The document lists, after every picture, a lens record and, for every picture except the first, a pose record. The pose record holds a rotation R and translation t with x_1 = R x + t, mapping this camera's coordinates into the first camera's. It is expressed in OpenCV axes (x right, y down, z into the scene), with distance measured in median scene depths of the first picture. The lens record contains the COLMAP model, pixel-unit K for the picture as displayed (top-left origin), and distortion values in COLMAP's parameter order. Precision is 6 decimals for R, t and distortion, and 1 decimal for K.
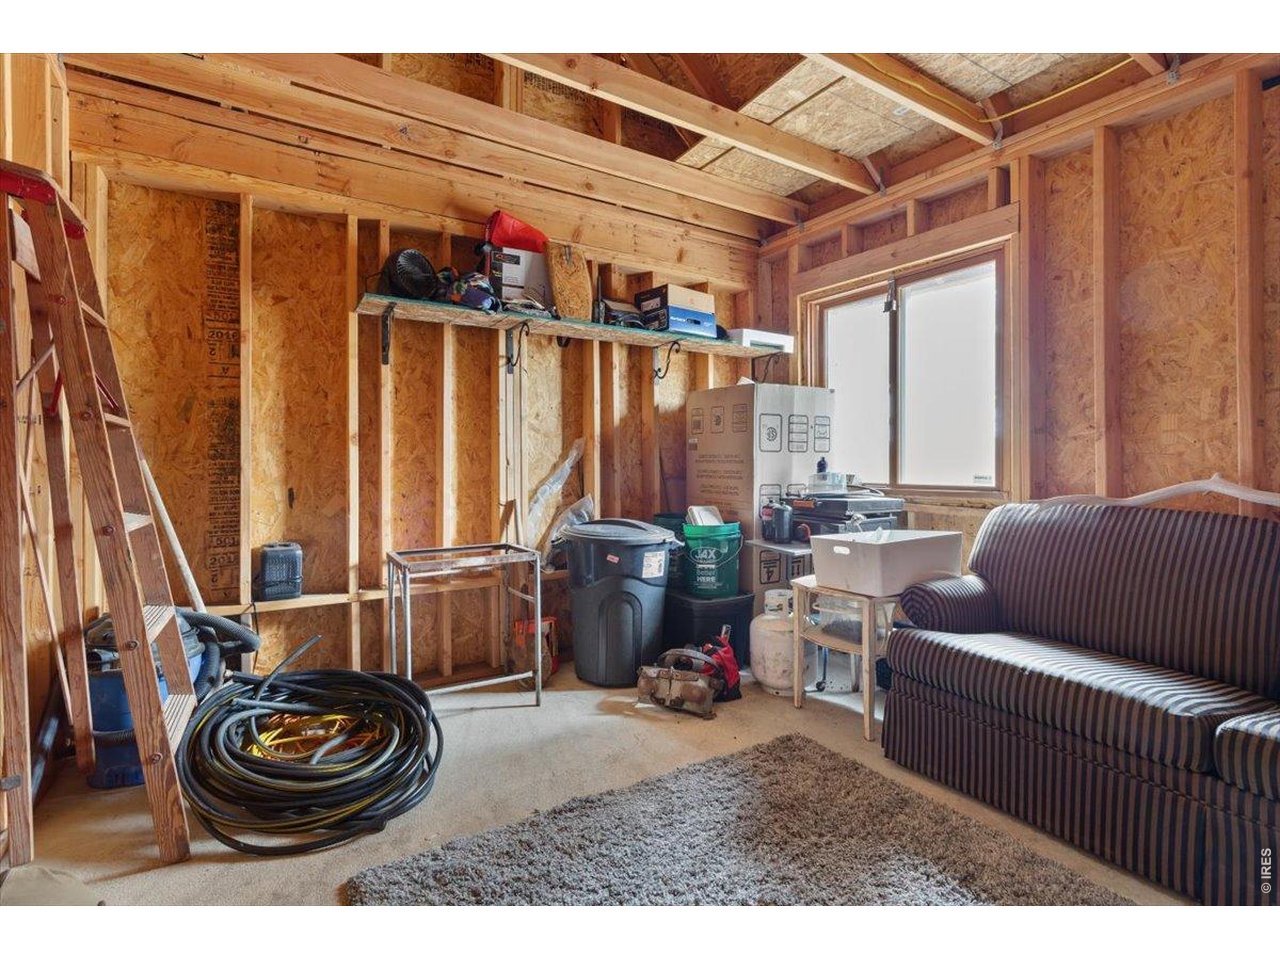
lens RADIAL K [[626.7, 0, 622.5], [0, 626.7, 481.3], [0, 0, 1]] dist [-0.000884, 0.000358]
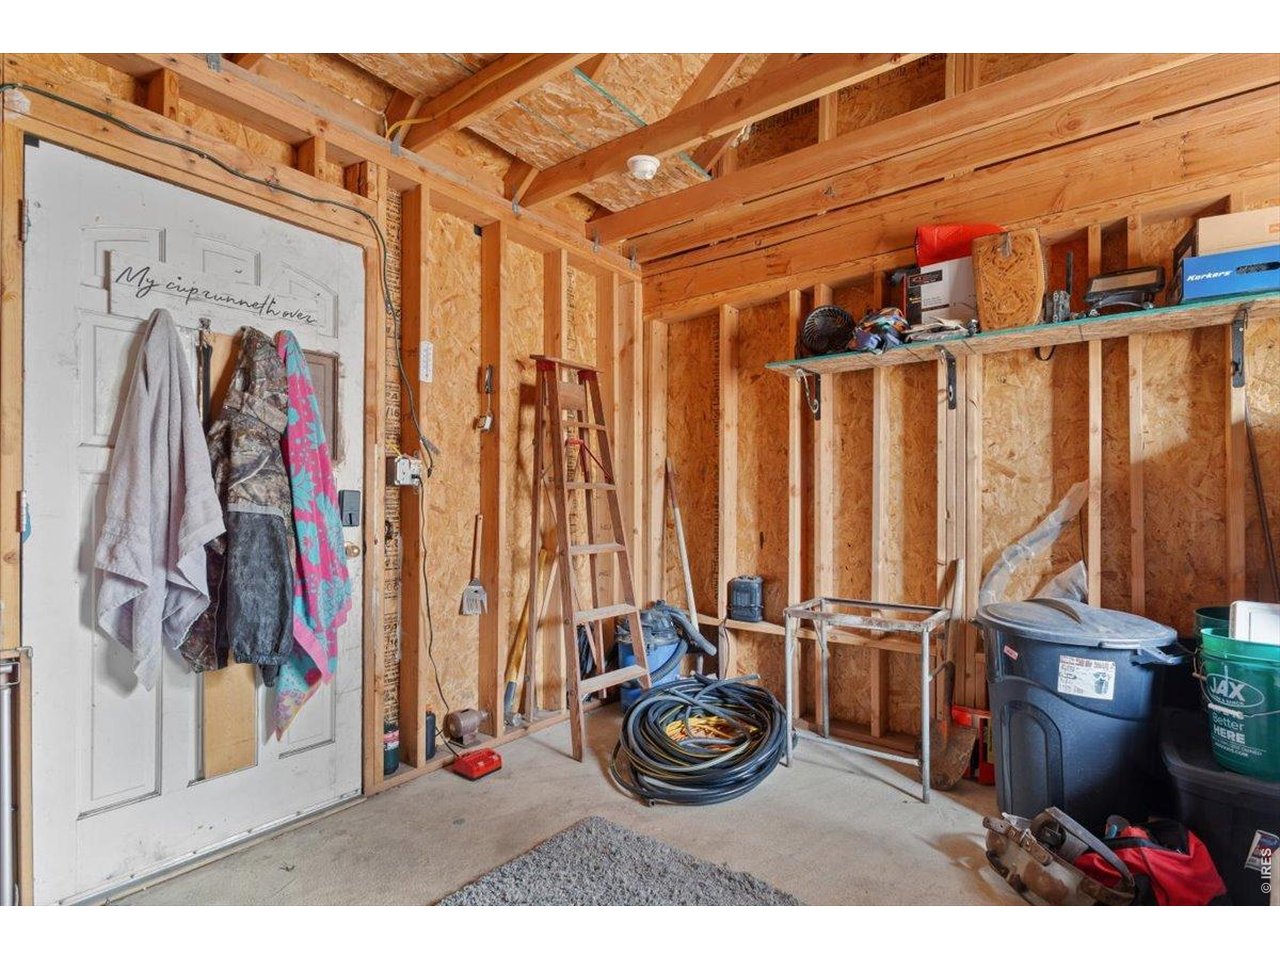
lens RADIAL K [[630.4, 0, 639.4], [0, 630.4, 519.4], [0, 0, 1]] dist [0.002096, 0.001286]
pose [[0.353100, 0.033927, -0.934970, 0.504176], [-0.027703, 0.999283, 0.025799, -0.036789], [0.935175, 0.016792, 0.353787, 0.334279]]
